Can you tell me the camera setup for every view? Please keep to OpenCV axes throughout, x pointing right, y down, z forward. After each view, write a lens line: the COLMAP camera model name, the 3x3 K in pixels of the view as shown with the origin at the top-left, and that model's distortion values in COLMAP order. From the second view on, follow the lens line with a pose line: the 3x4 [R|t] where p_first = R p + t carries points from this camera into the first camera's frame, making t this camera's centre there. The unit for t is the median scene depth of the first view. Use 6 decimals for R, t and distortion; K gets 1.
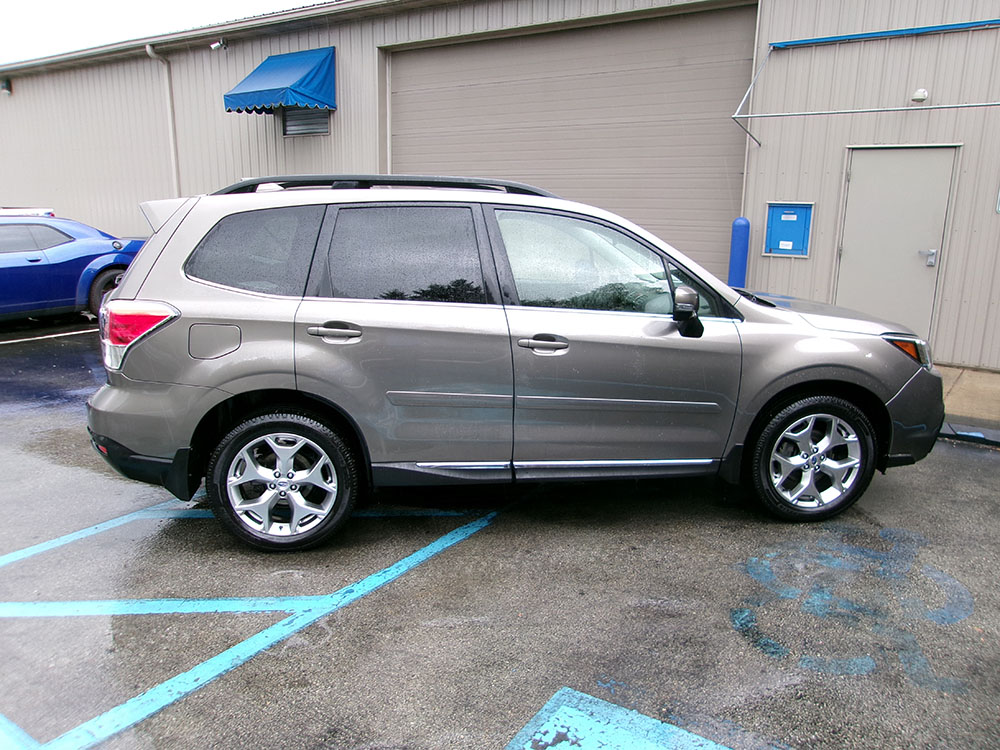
lens RADIAL K [[767.1, 0, 508.7], [0, 767.1, 377.6], [0, 0, 1]] dist [-0.007562, 0.012932]
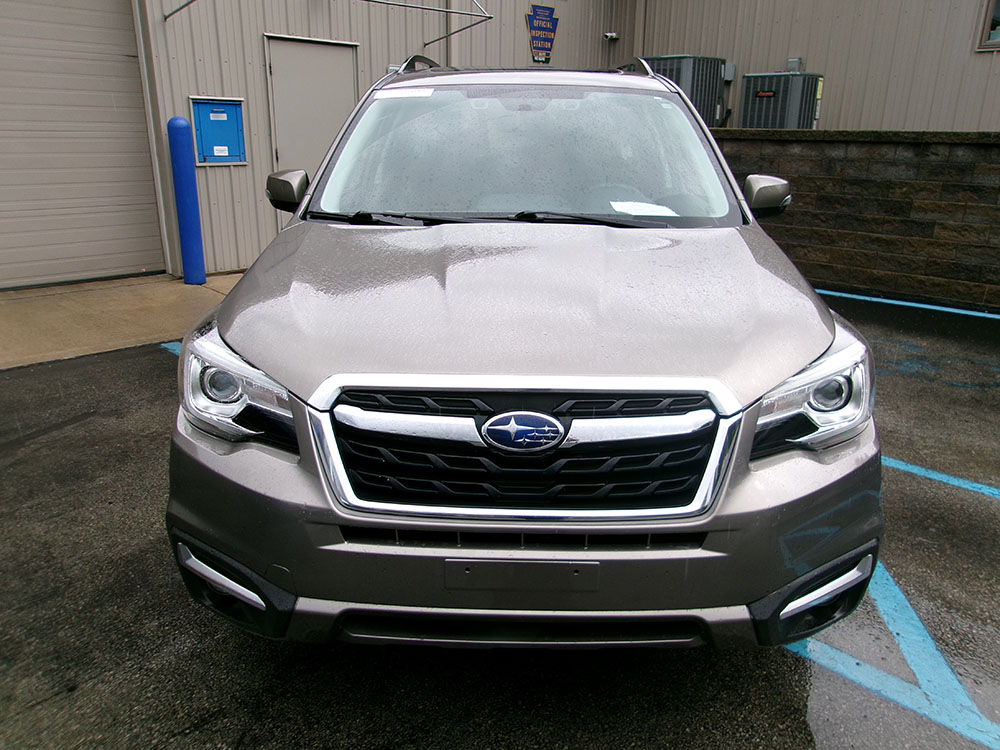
lens RADIAL K [[767.1, 0, 508.7], [0, 767.1, 377.6], [0, 0, 1]] dist [-0.007562, 0.012932]
pose [[0.188043, -0.311799, 0.931355, -0.493772], [0.216394, 0.938121, 0.270374, -0.112529], [-0.958026, 0.150698, 0.243879, 0.605878]]
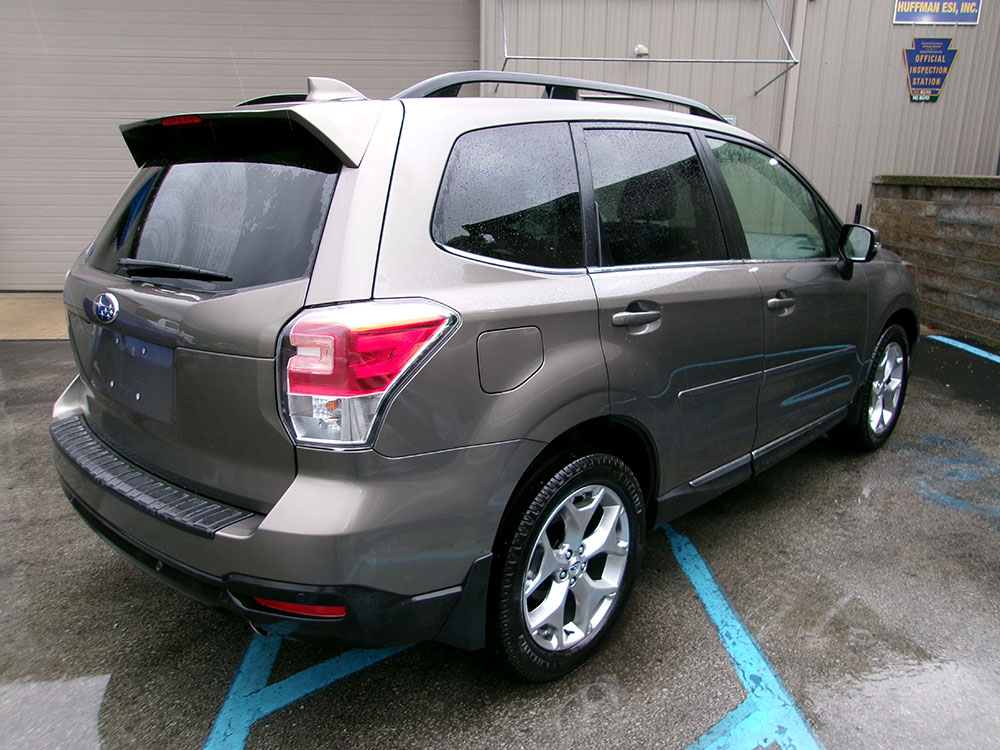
lens RADIAL K [[767.1, 0, 508.7], [0, 767.1, 377.6], [0, 0, 1]] dist [-0.007562, 0.012932]
pose [[0.787947, -0.168605, 0.592209, -0.330922], [0.141394, 0.985624, 0.092485, -0.039359], [-0.599289, 0.010861, 0.800459, 0.251018]]
